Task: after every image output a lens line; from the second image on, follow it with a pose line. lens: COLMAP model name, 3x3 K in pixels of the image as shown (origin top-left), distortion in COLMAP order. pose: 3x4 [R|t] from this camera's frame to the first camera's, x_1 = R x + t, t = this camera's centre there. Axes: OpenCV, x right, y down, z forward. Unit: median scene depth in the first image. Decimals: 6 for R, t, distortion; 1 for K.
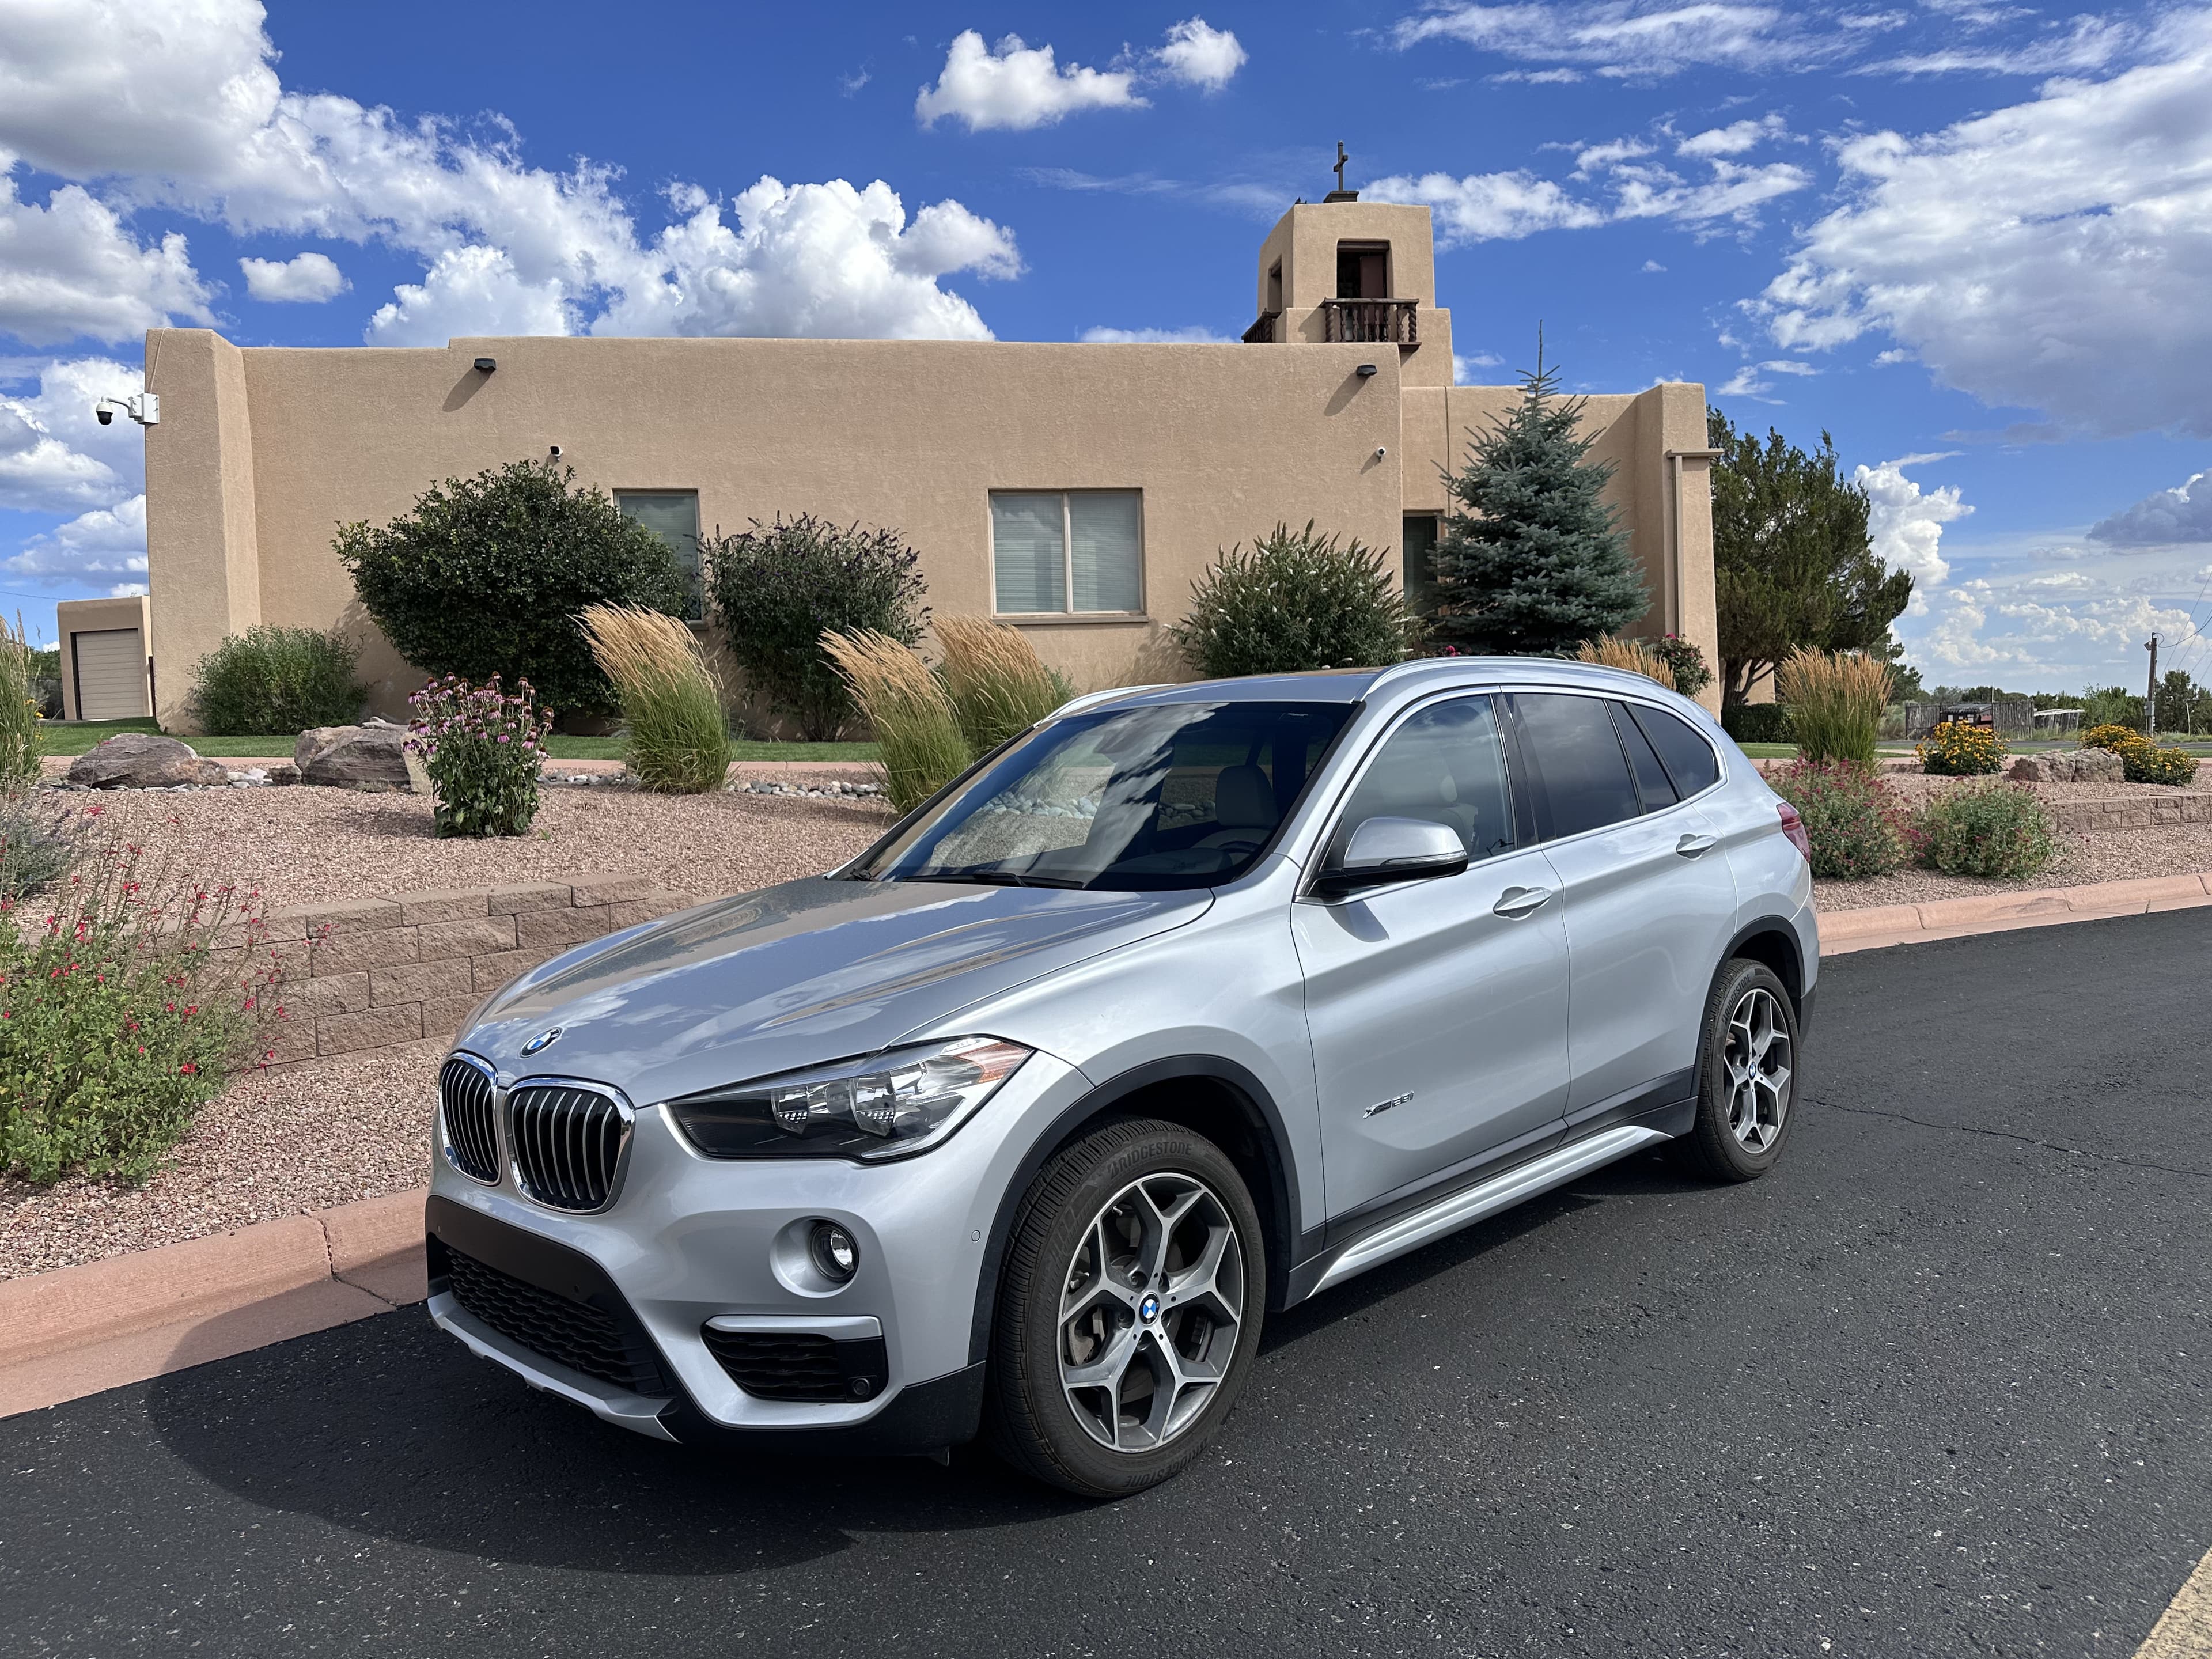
lens RADIAL K [[1588.1, 0, 1106.2], [0, 1588.1, 835.4], [0, 0, 1]] dist [0.030442, -0.047115]
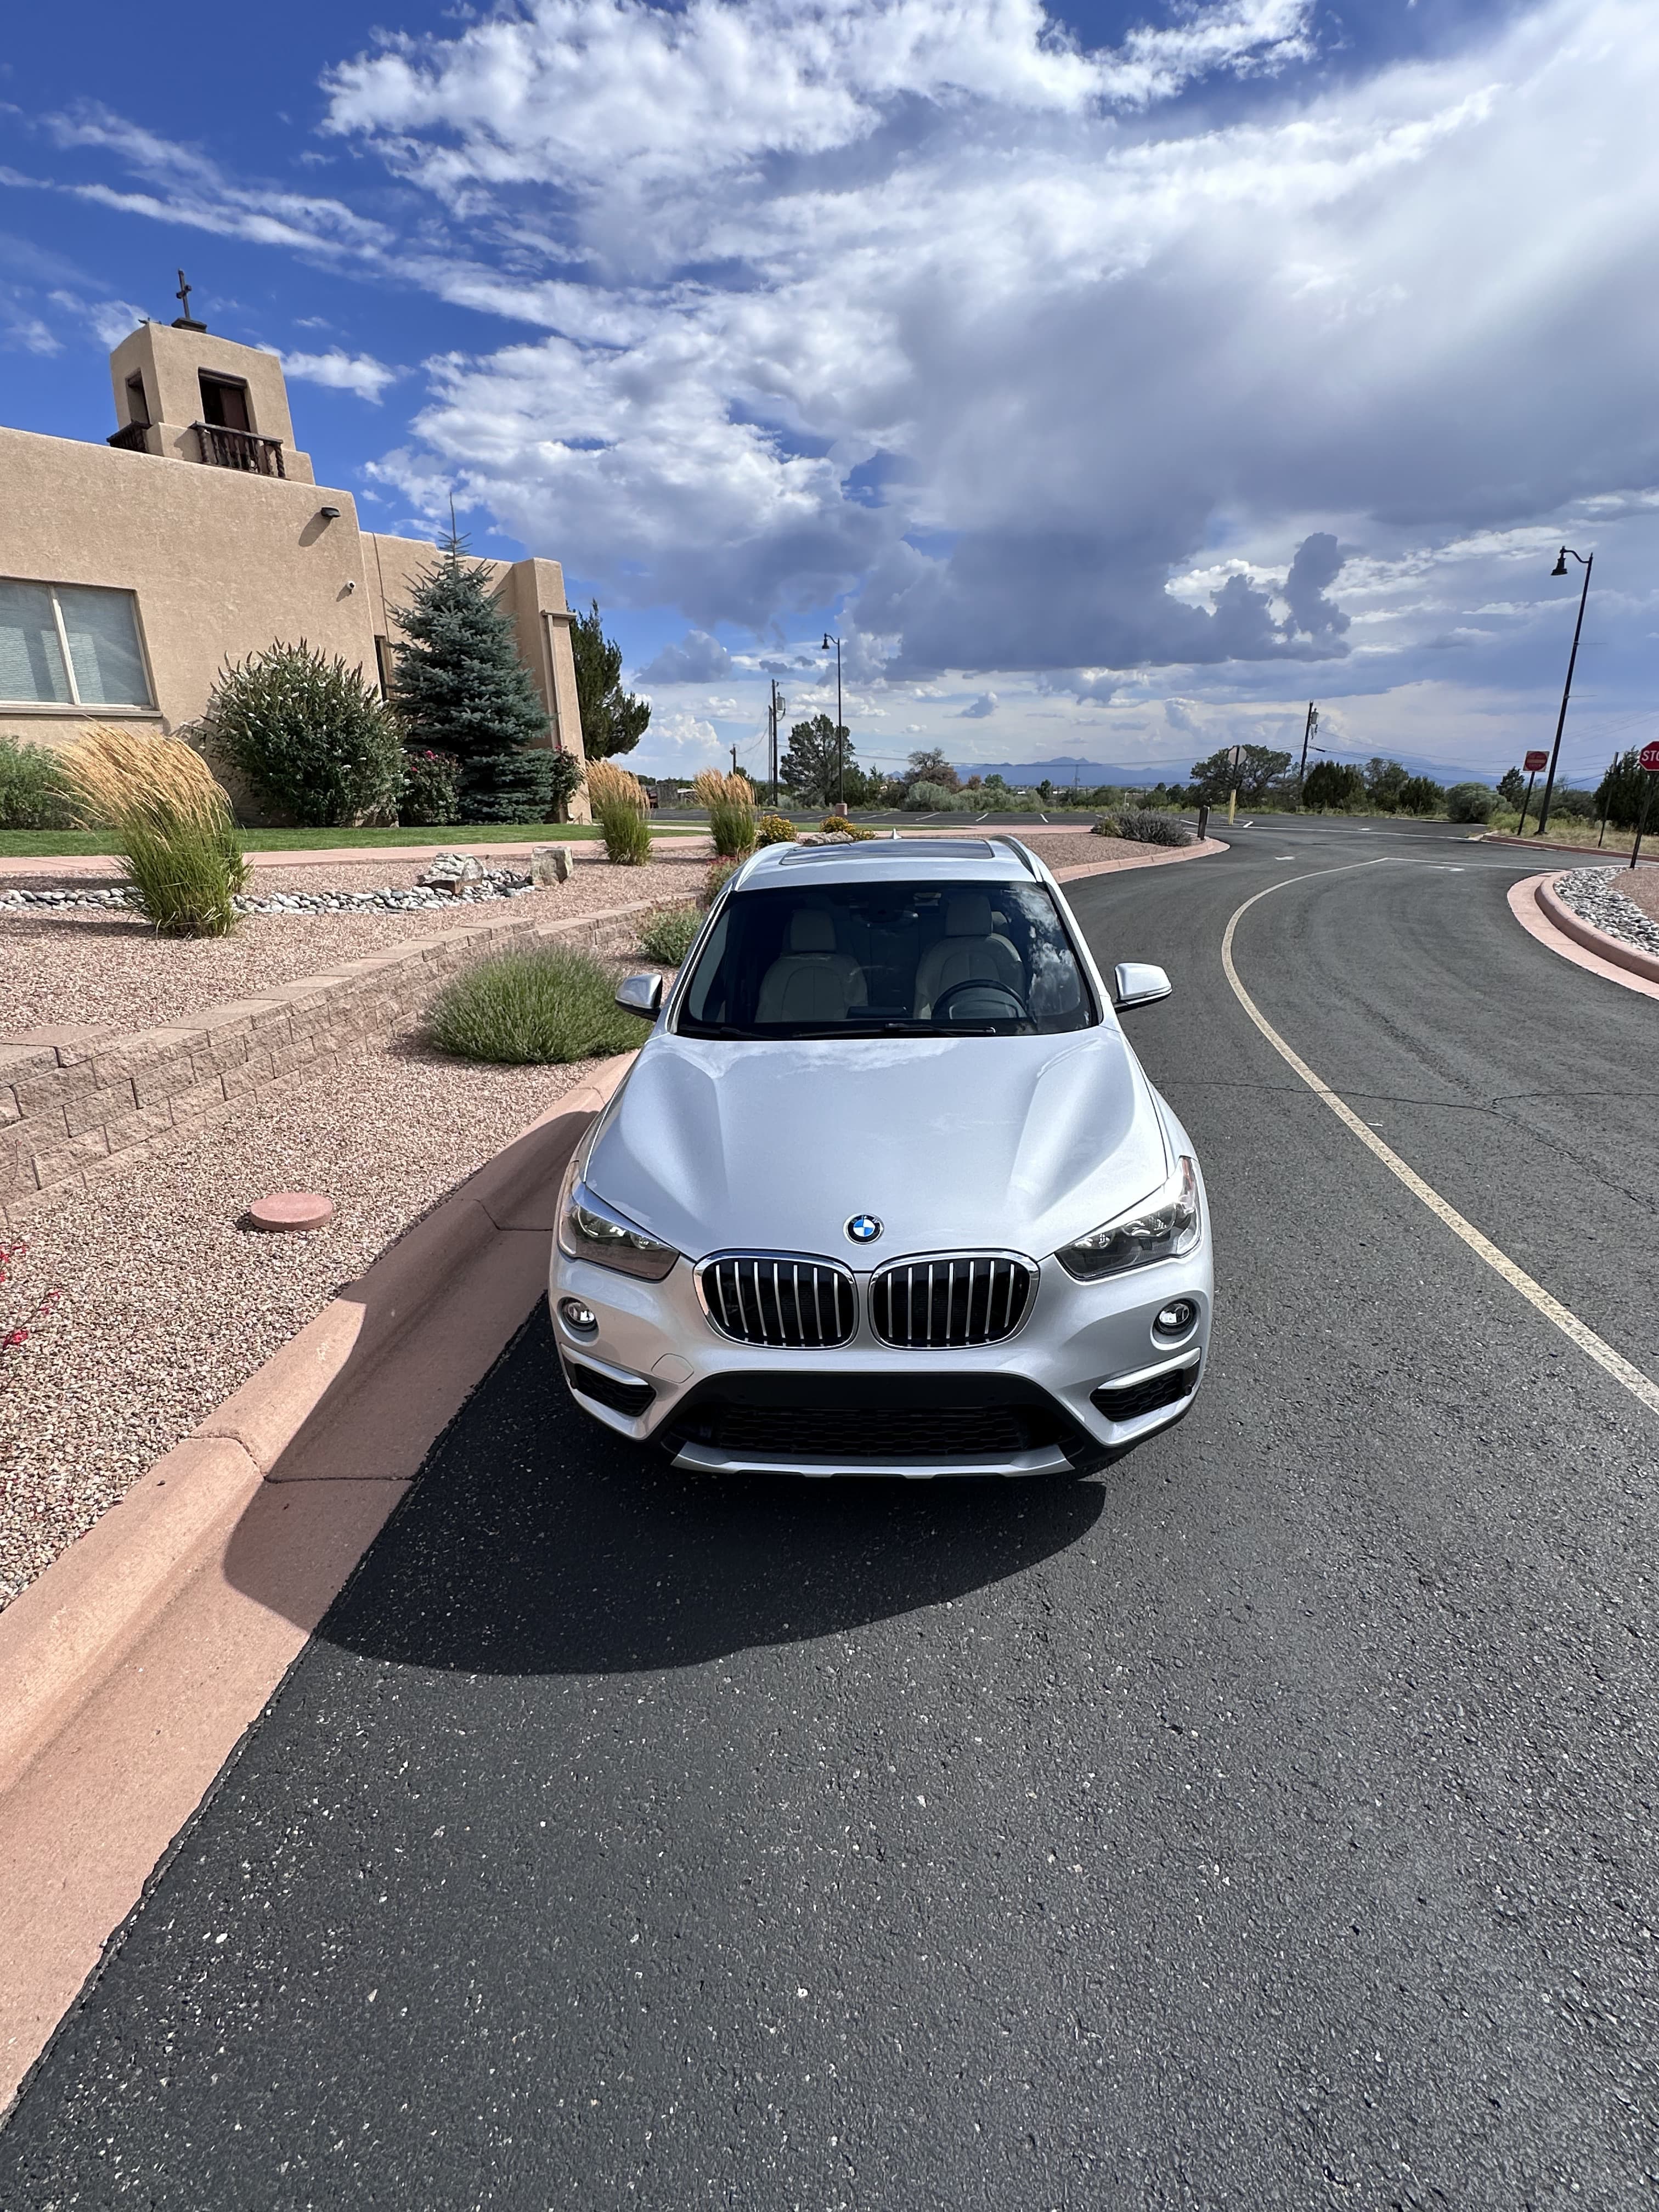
lens RADIAL K [[1056.9, 0, 849.3], [0, 1056.9, 1124.6], [0, 0, 1]] dist [-0.011766, 0.000206]
pose [[0.750928, -0.184672, 0.634037, -0.134753], [0.030032, 0.968660, 0.246567, -0.022916], [-0.659701, -0.166113, 0.732940, 0.067293]]
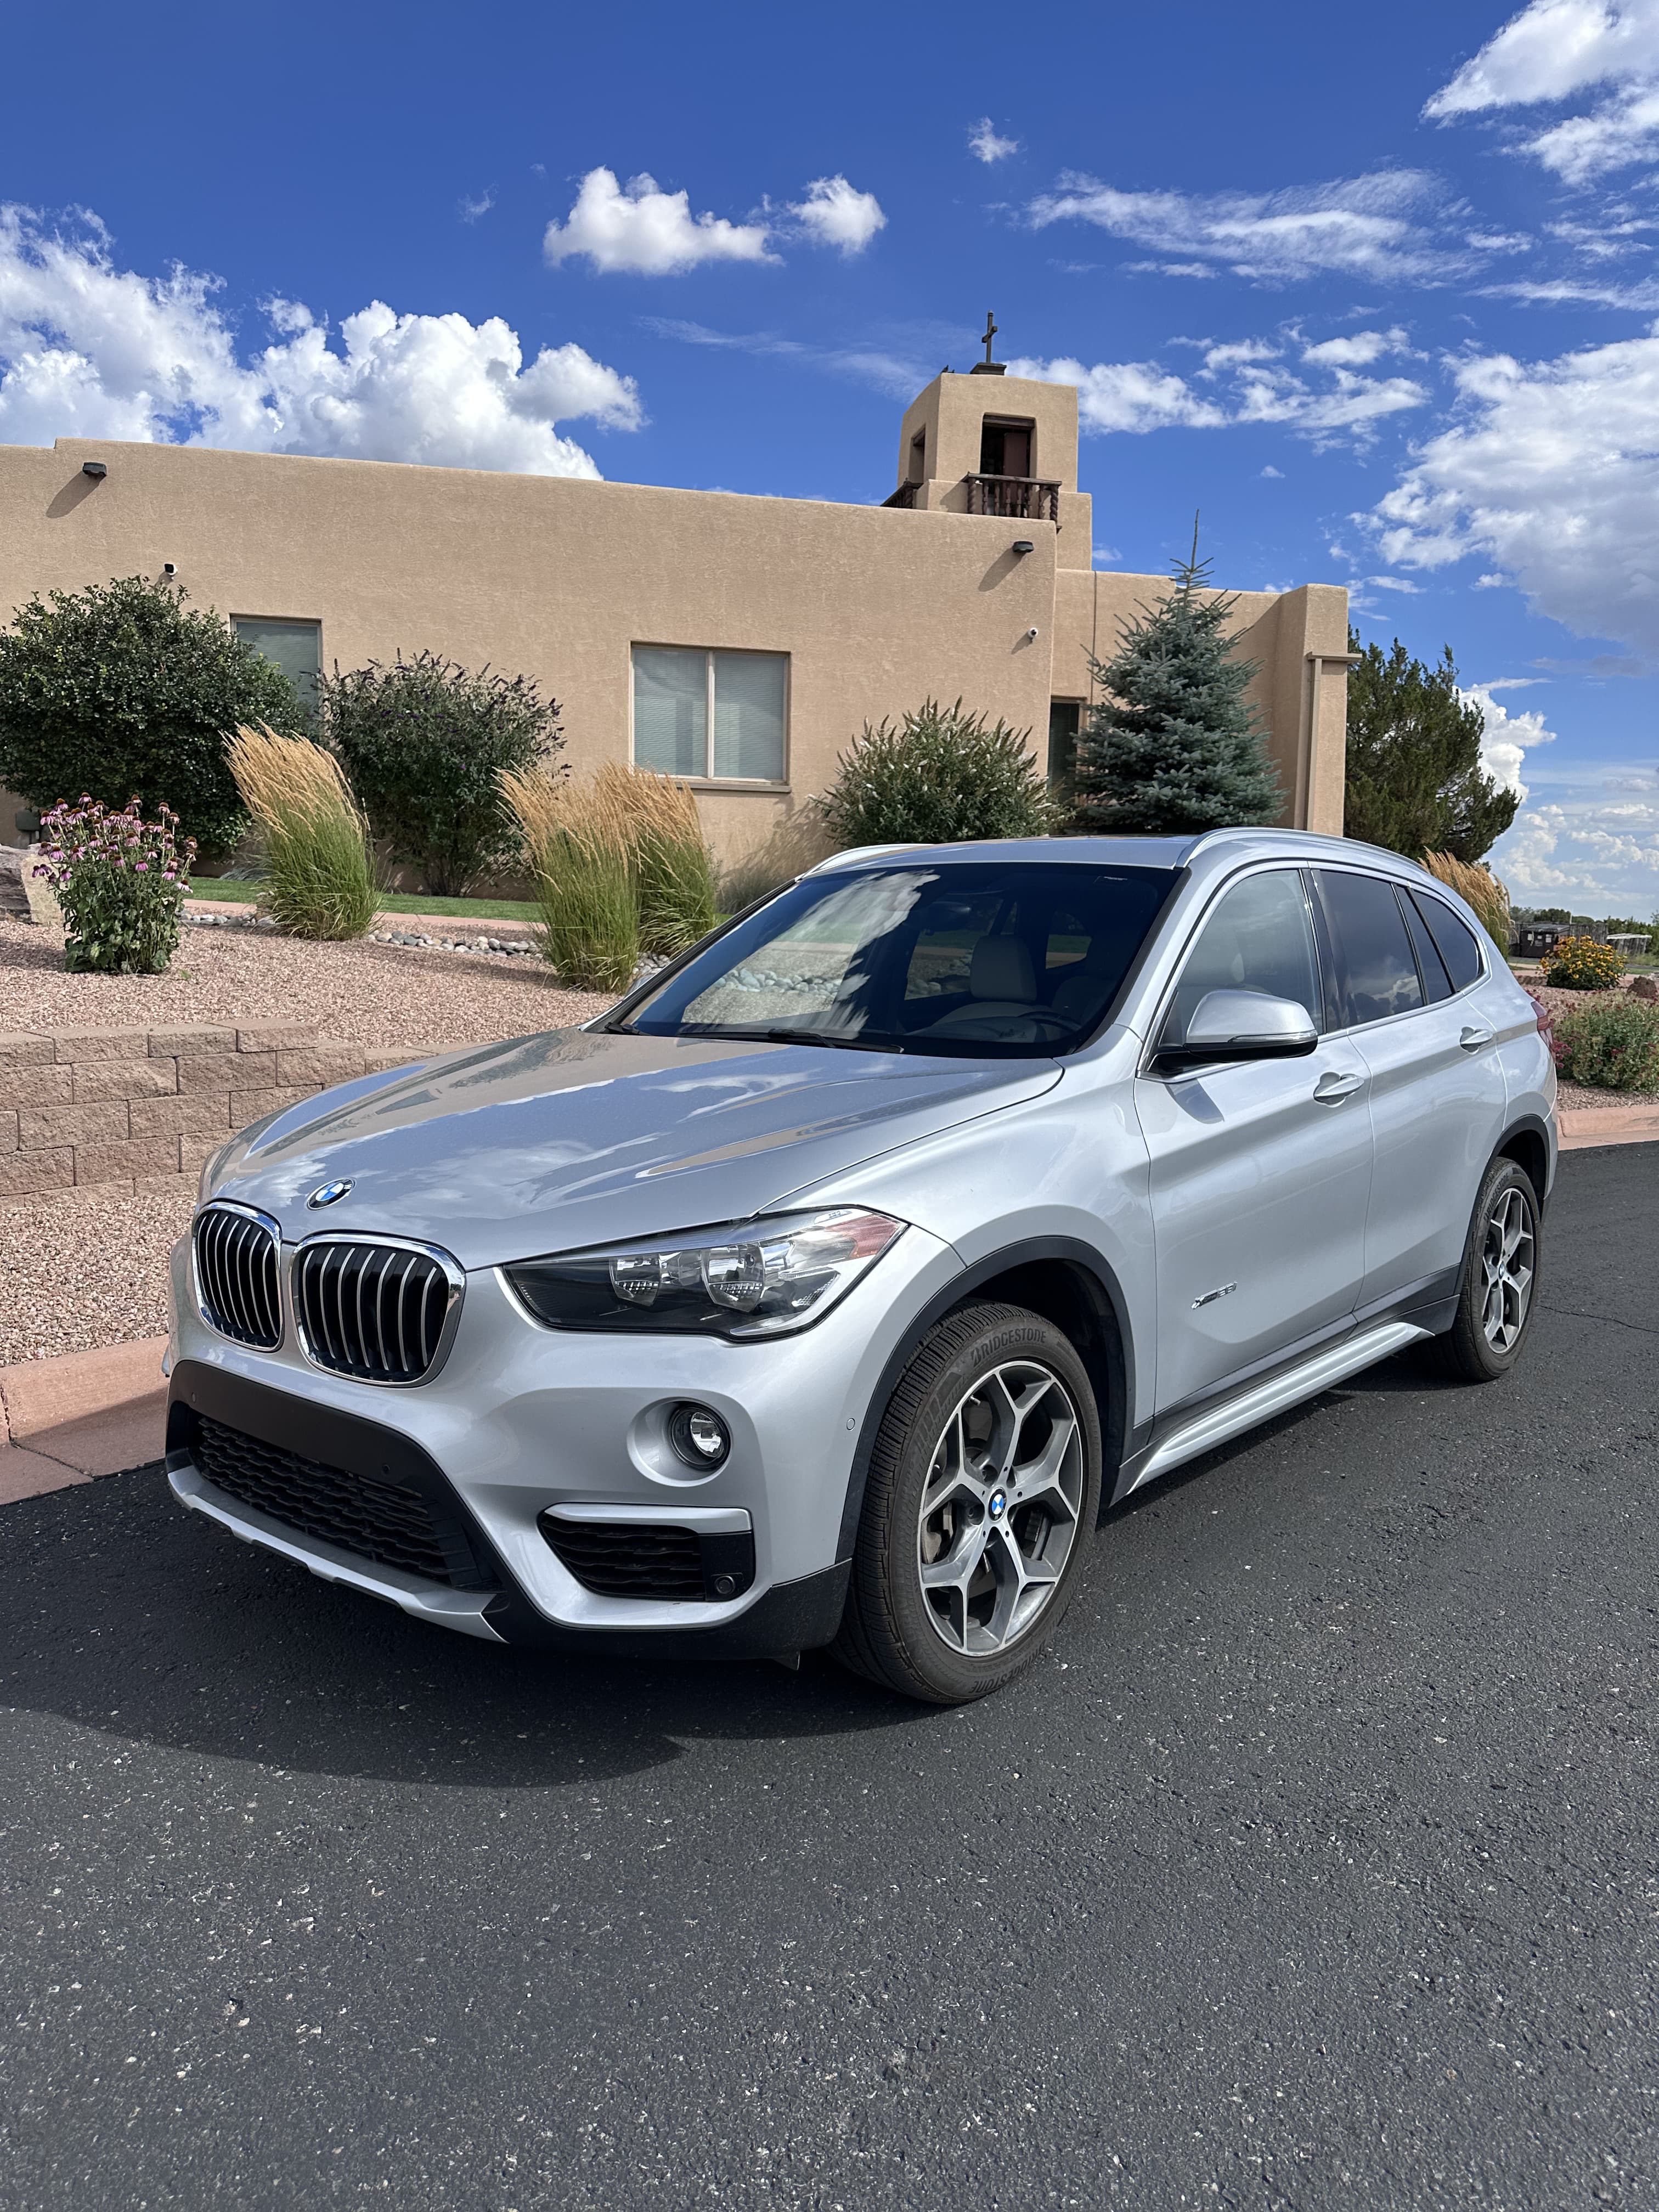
lens RADIAL K [[1588.1, 0, 839.3], [0, 1588.1, 1095.4], [0, 0, 1]] dist [0.030442, -0.047115]
pose [[0.994805, 0.043906, 0.091842, -0.024594], [-0.048478, 0.997662, 0.048166, 0.002908], [-0.089513, -0.052368, 0.994608, 0.014859]]
